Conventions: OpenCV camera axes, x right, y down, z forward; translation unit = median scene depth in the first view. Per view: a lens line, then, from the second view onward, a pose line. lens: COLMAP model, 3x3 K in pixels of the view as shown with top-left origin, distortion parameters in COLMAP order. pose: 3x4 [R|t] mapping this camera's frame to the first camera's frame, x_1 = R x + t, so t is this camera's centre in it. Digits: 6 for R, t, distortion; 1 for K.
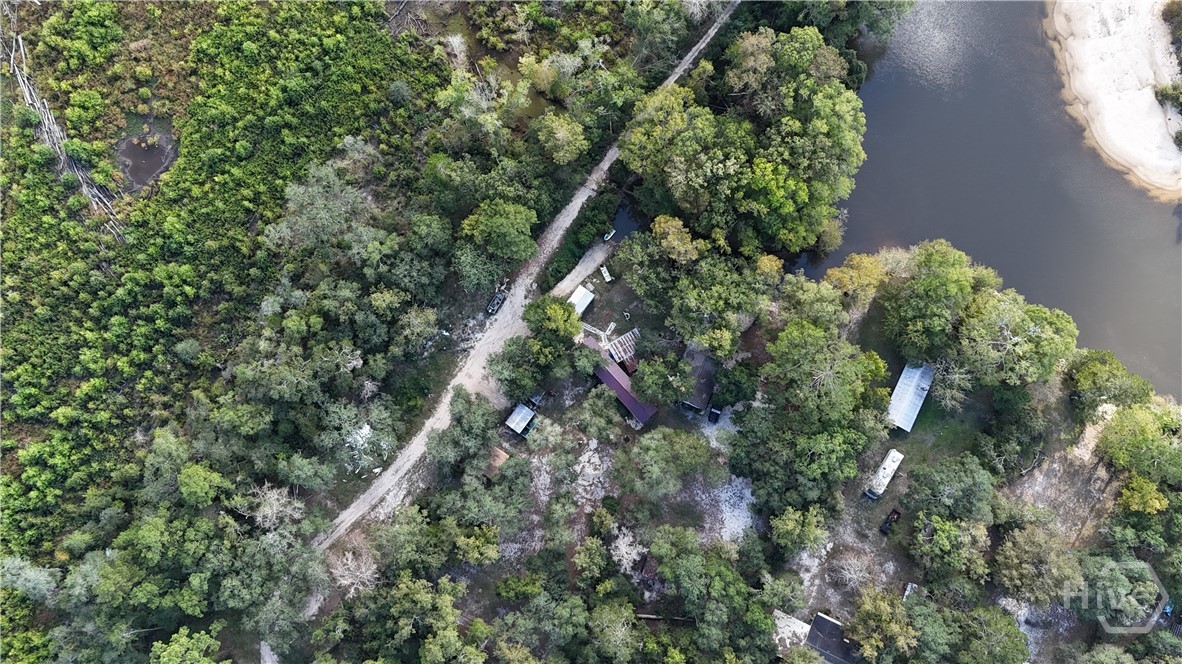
lens RADIAL K [[1016.0, 0, 598.5], [0, 1016.0, 349.6], [0, 0, 1]] dist [0.078217, -0.088905]
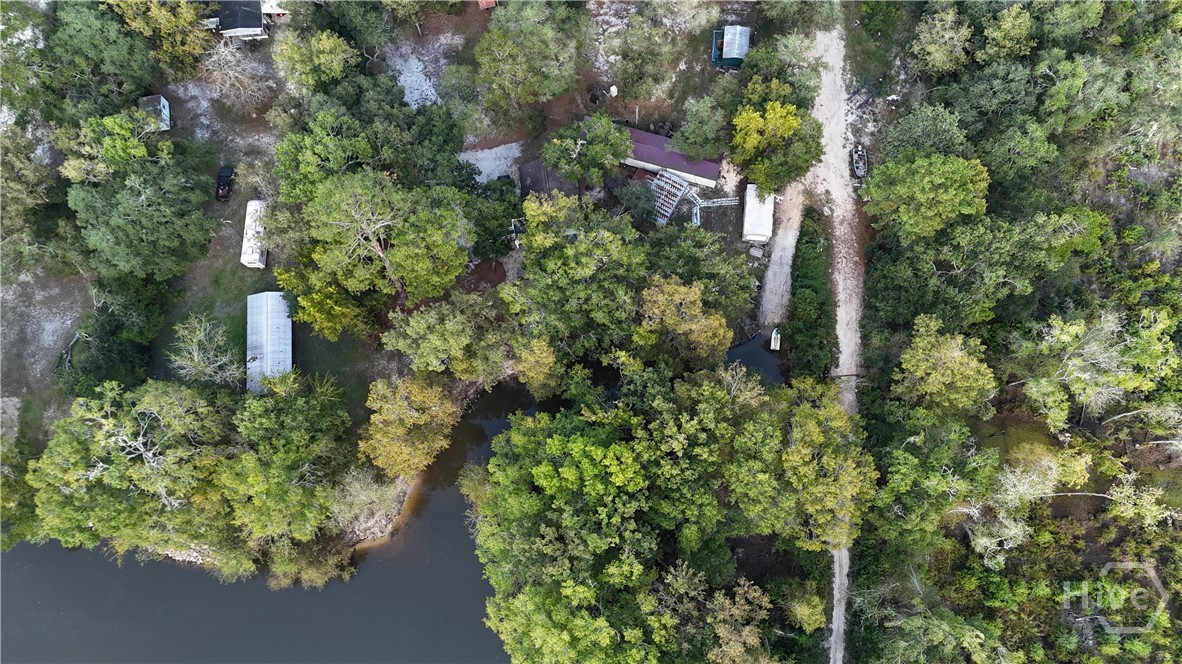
lens RADIAL K [[868.9, 0, 594.4], [0, 868.9, 342.1], [0, 0, 1]] dist [0.071493, -0.070051]
pose [[-0.856849, 0.507830, -0.088991, 0.174144], [-0.503728, -0.787828, 0.354378, -0.273094], [0.109854, 0.348476, 0.930858, 0.495932]]
